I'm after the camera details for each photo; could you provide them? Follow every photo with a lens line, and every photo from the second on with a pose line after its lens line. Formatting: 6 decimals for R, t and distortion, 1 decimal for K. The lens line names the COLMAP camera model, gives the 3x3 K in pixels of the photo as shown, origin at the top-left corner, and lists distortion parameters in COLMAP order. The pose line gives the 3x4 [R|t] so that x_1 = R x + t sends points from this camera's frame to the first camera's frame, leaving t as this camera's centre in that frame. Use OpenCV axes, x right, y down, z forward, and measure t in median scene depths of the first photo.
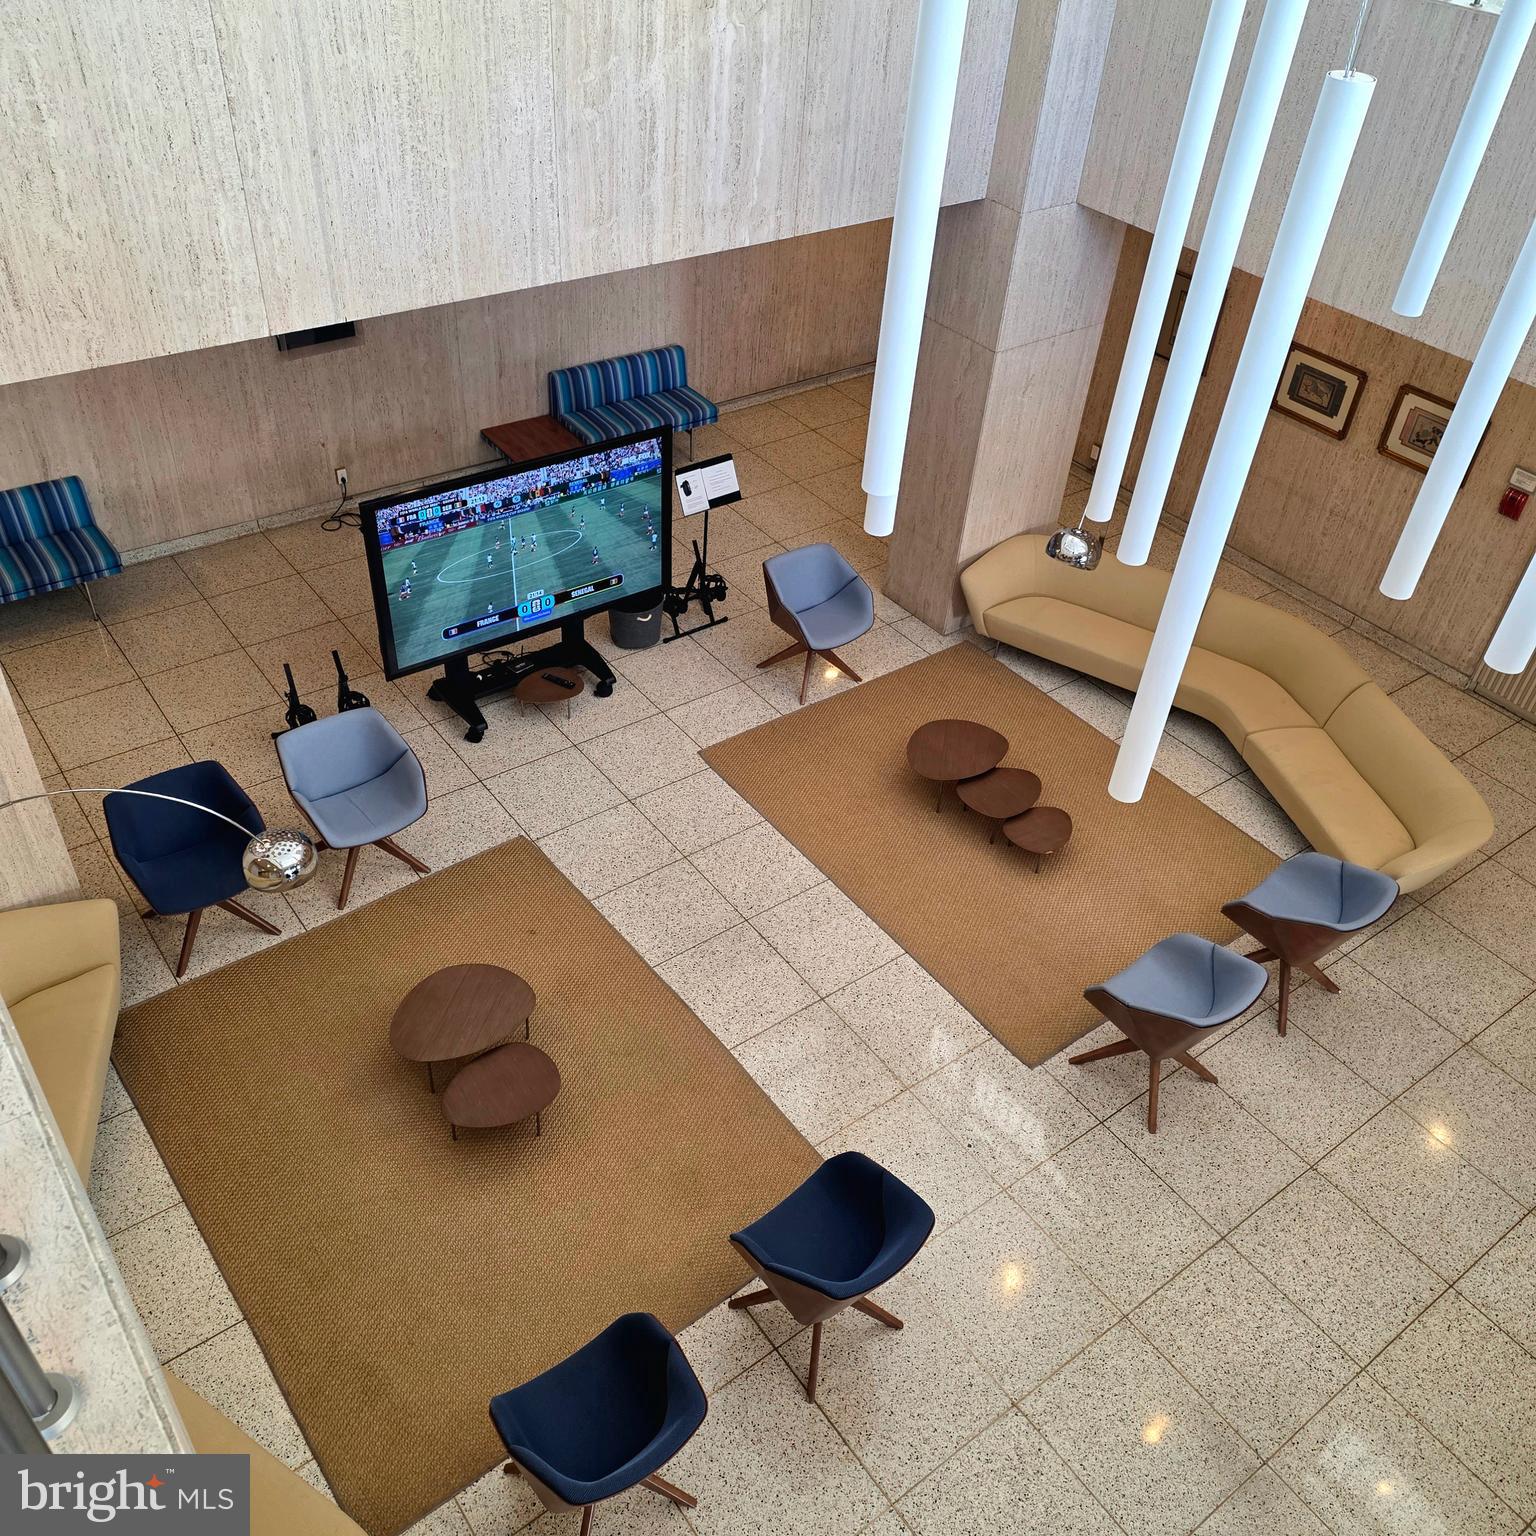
lens RADIAL K [[1368.8, 0, 775.4], [0, 1368.8, 783.8], [0, 0, 1]] dist [0.089051, -0.080235]
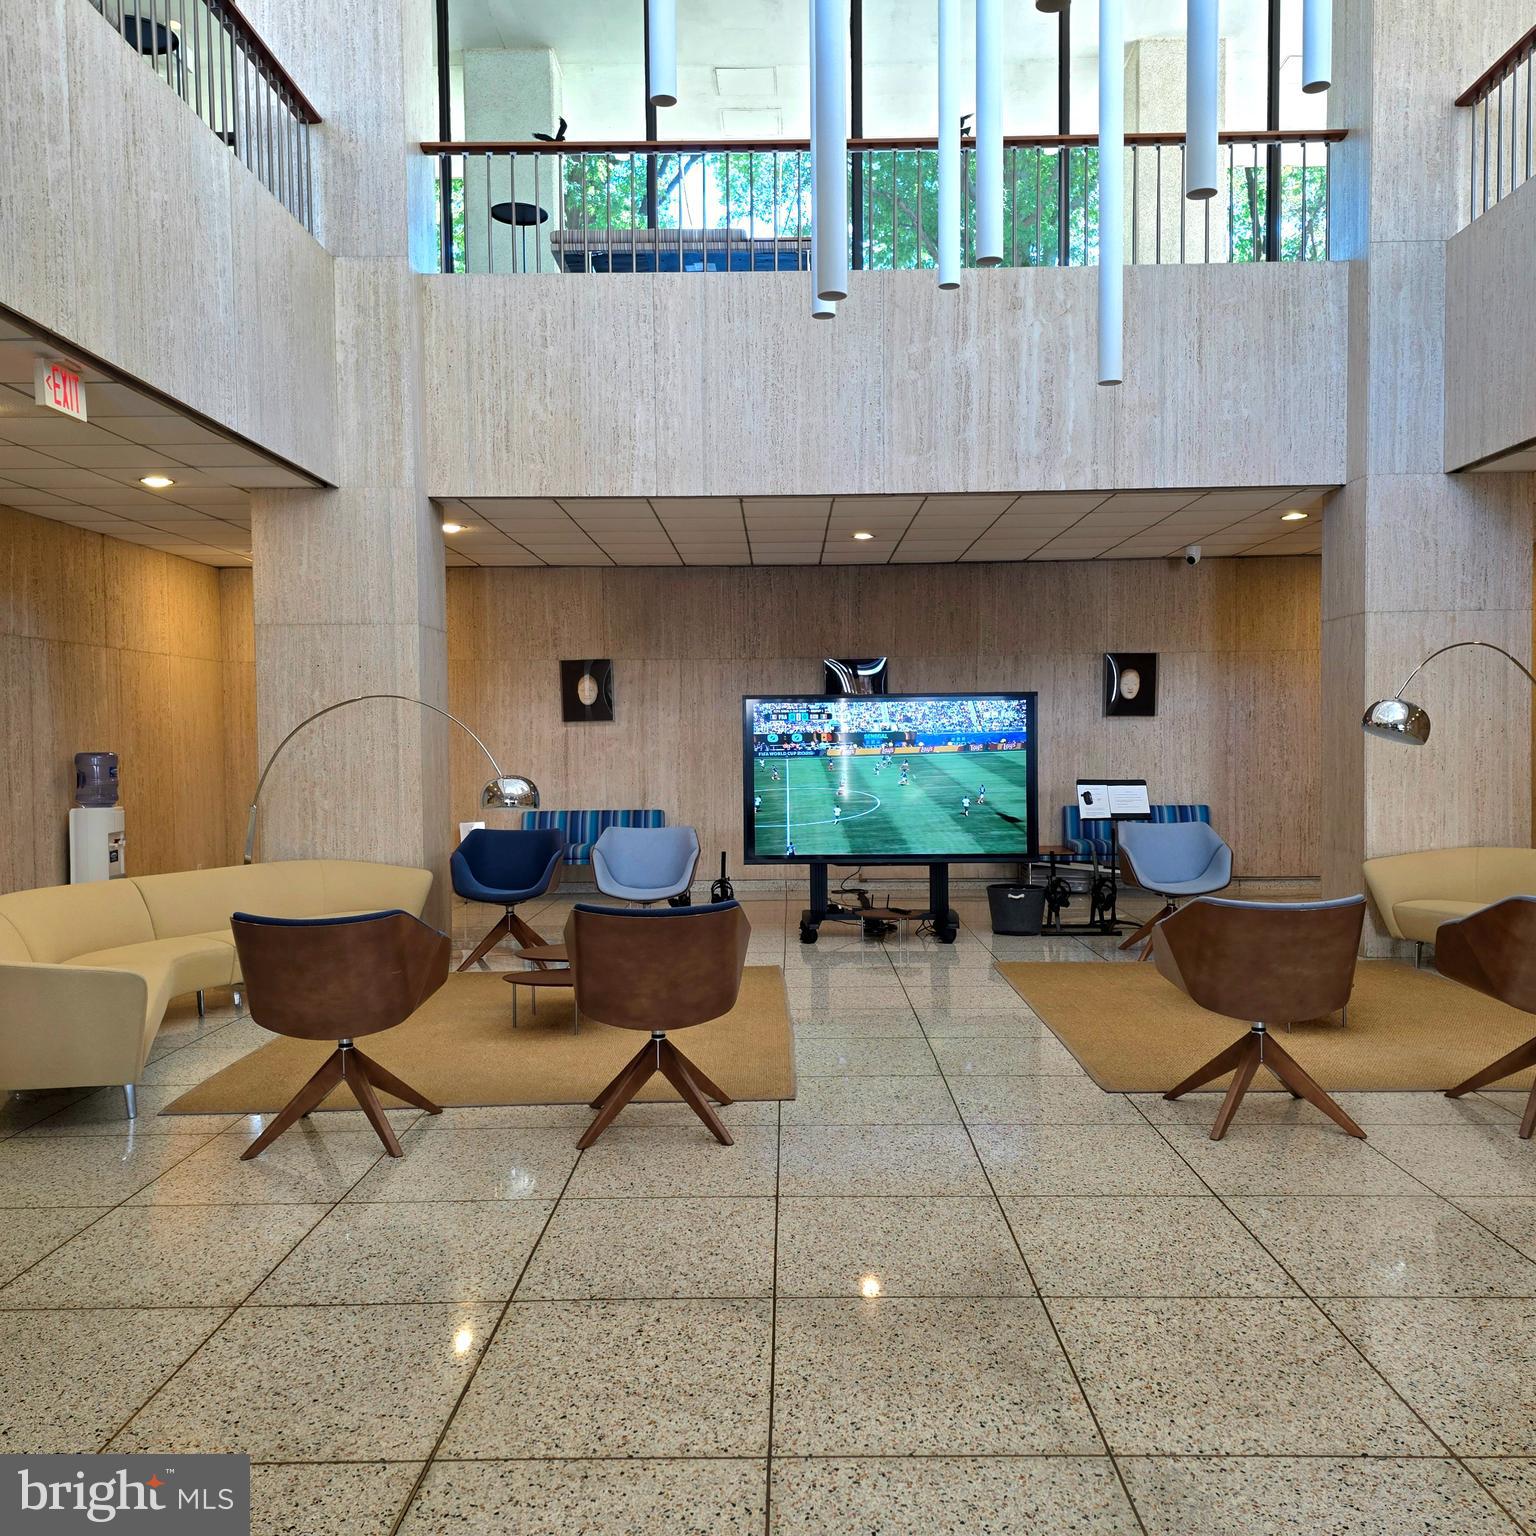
lens RADIAL K [[1368.8, 0, 769.5], [0, 1368.8, 773.4], [0, 0, 1]] dist [0.089051, -0.080235]
pose [[0.787763, -0.057578, -0.613282, 0.553065], [-0.348085, 0.779805, -0.520328, 0.568431], [0.508200, 0.623369, 0.594259, 0.356475]]
